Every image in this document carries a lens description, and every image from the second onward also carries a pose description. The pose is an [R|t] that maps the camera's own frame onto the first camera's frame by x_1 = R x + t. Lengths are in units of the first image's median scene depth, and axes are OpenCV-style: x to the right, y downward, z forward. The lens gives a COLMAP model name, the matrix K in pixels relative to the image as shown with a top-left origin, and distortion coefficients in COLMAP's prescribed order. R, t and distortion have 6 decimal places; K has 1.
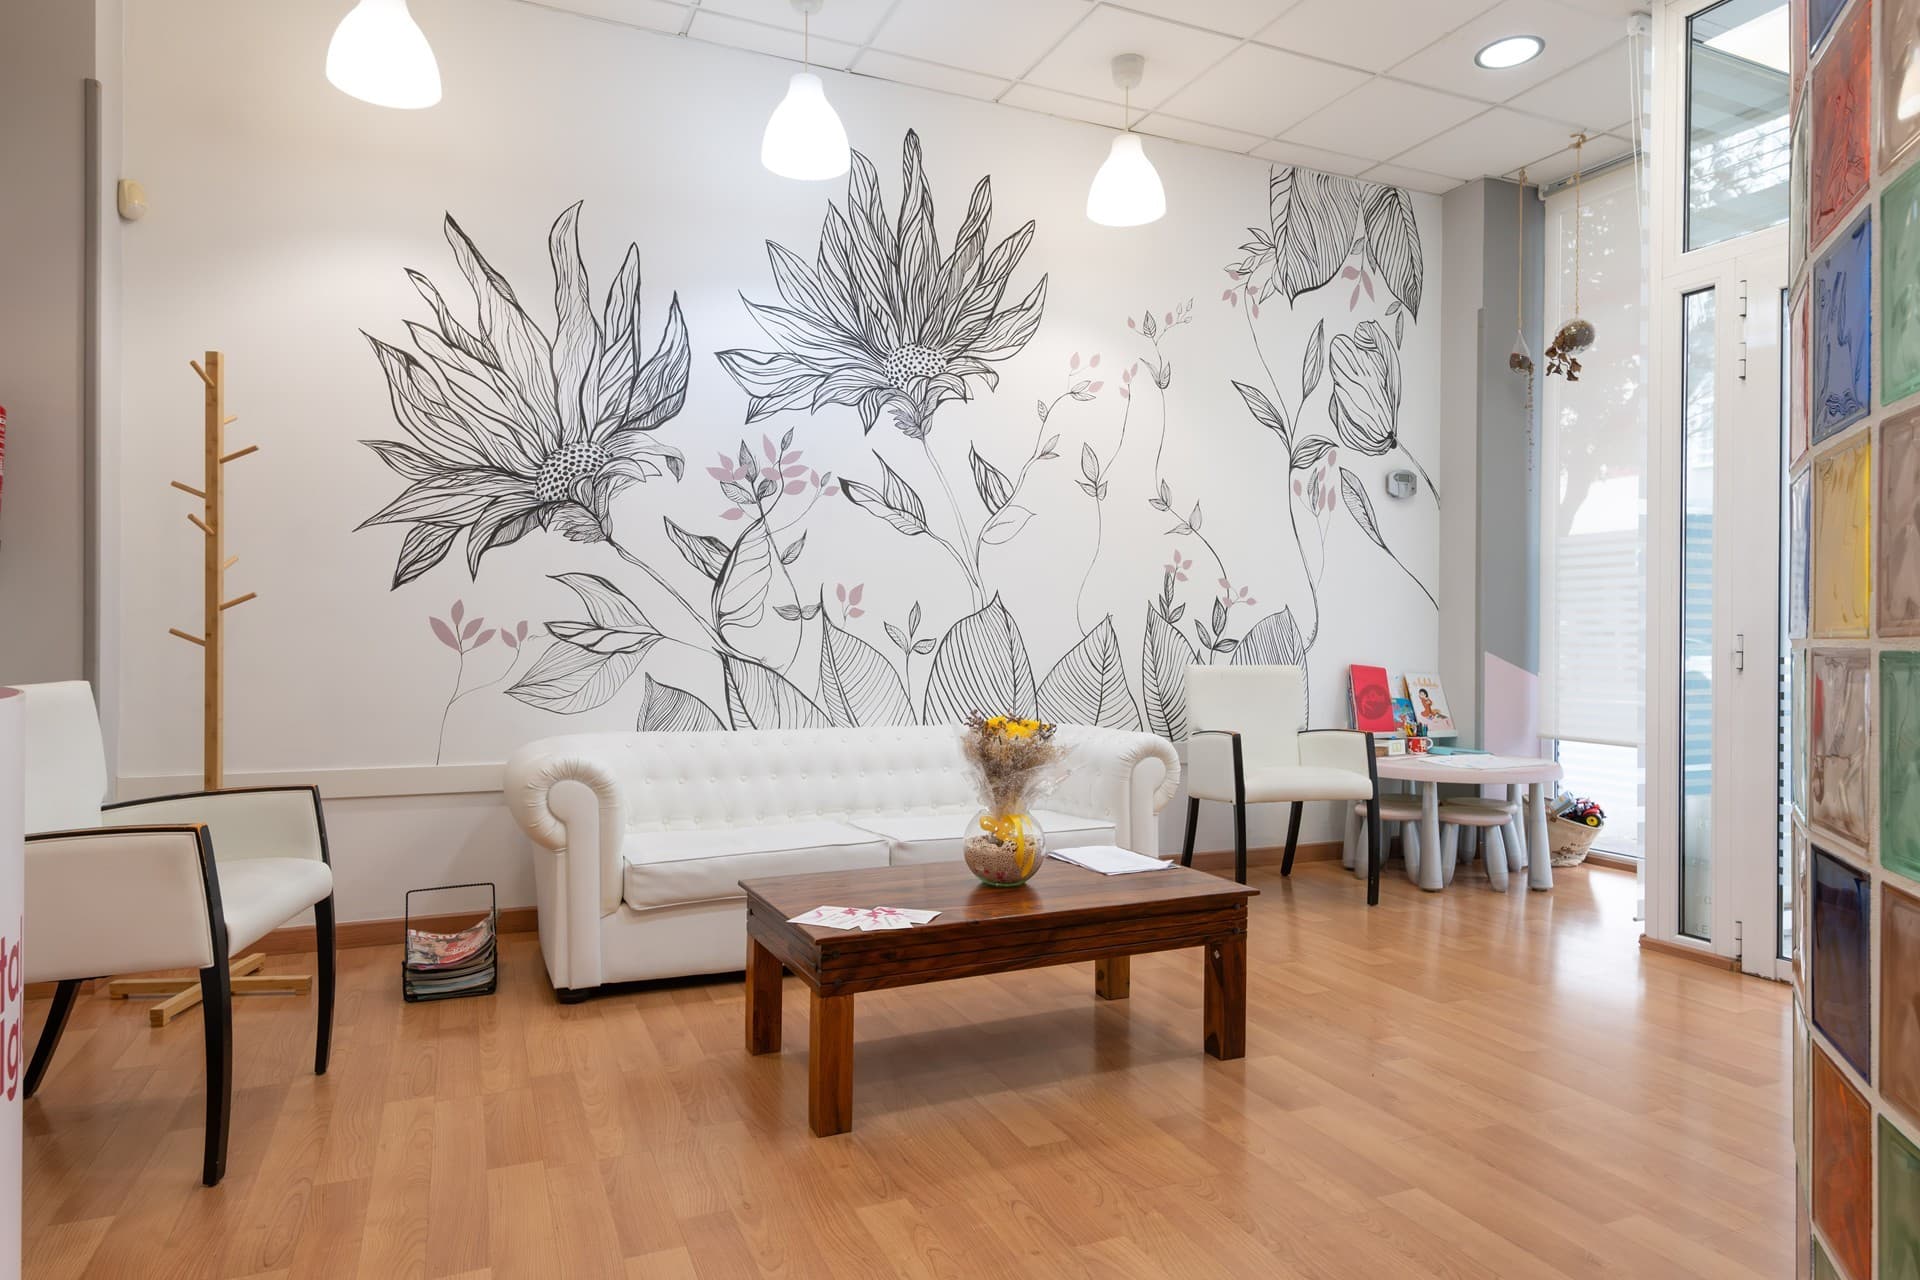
lens RADIAL K [[1128.4, 0, 960.0], [0, 1128.4, 640.0], [0, 0, 1]] dist [0.013989, -0.000281]
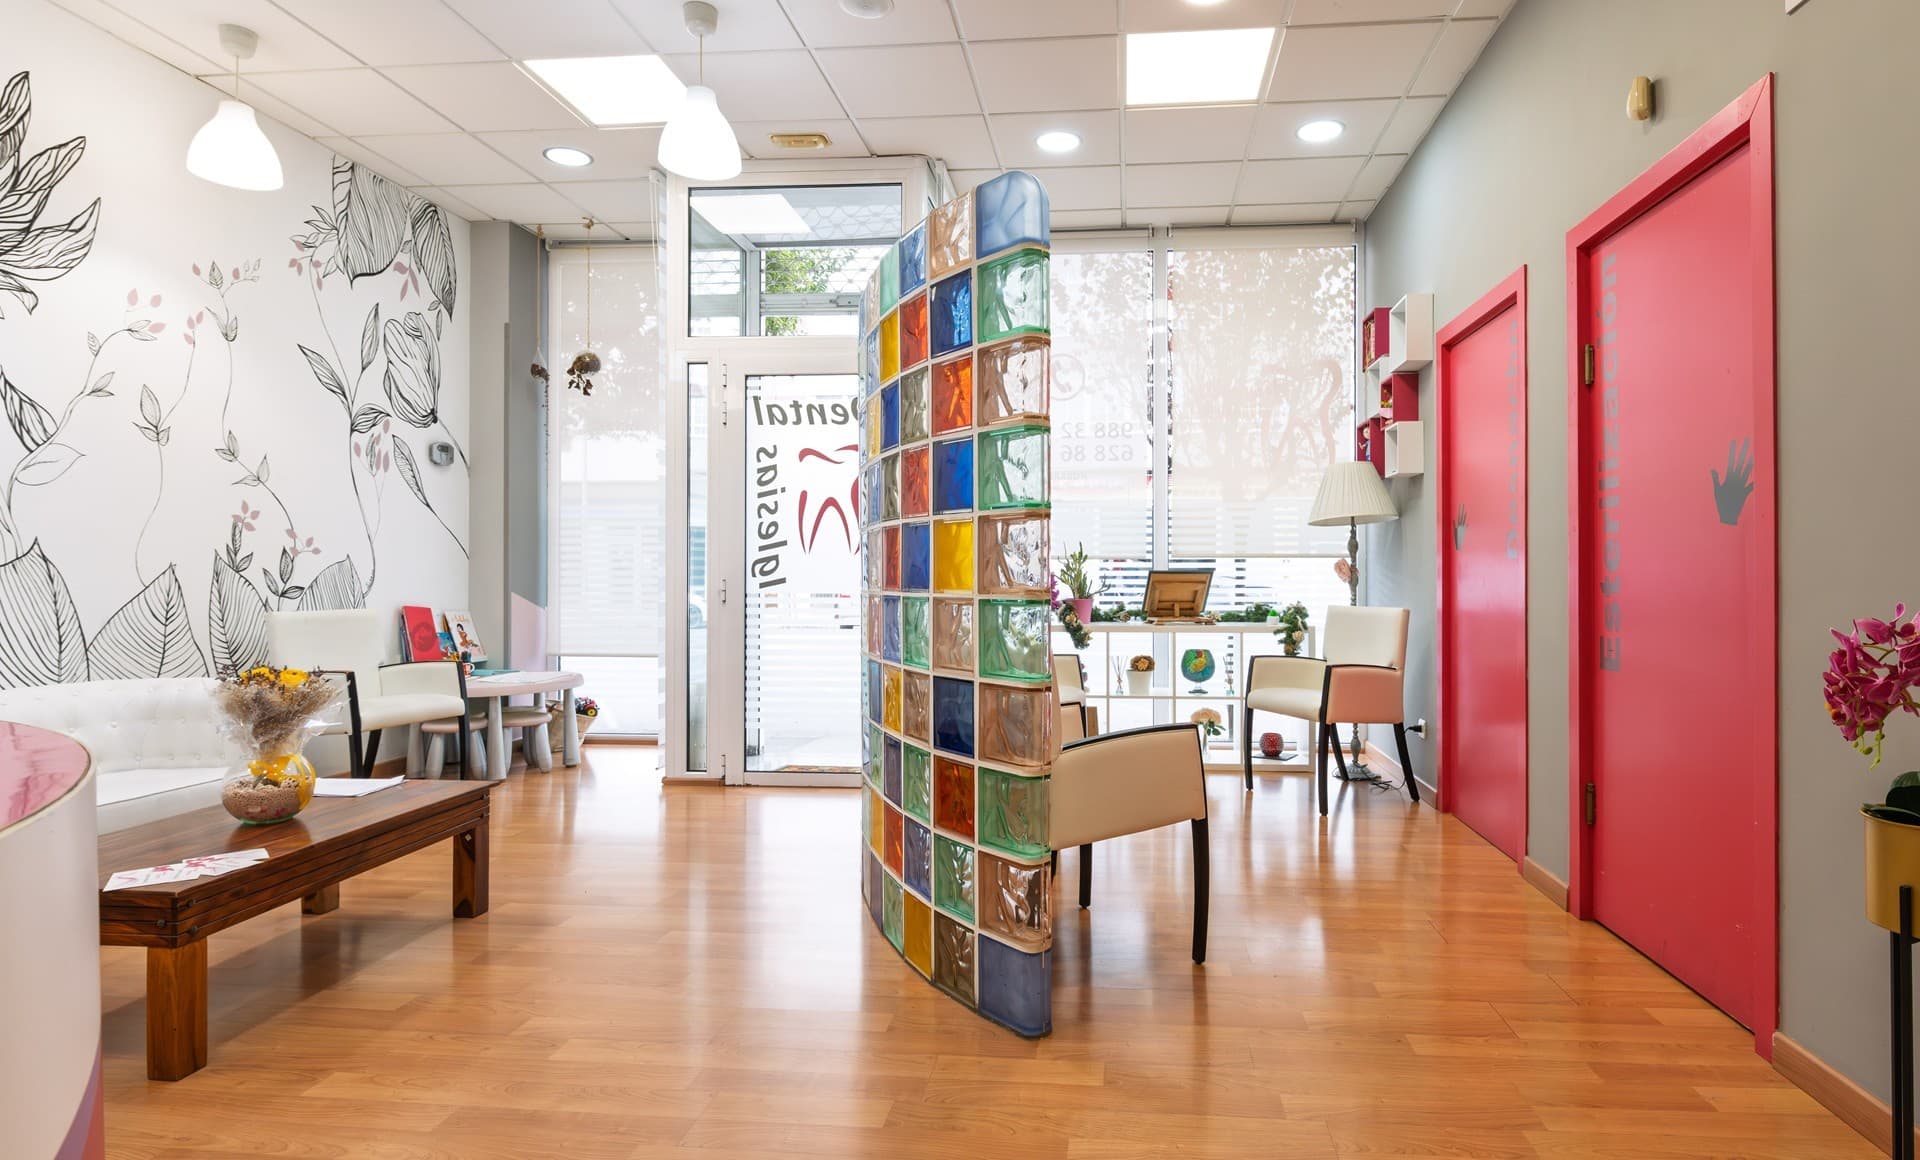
lens RADIAL K [[1158.4, 0, 960.0], [0, 1158.4, 580.0], [0, 0, 1]] dist [-0.000010, -0.000627]
pose [[0.503830, -0.017955, 0.863616, -0.395084], [0.008037, 0.999838, 0.016098, -0.019501], [-0.863766, -0.001170, 0.503892, -0.091934]]
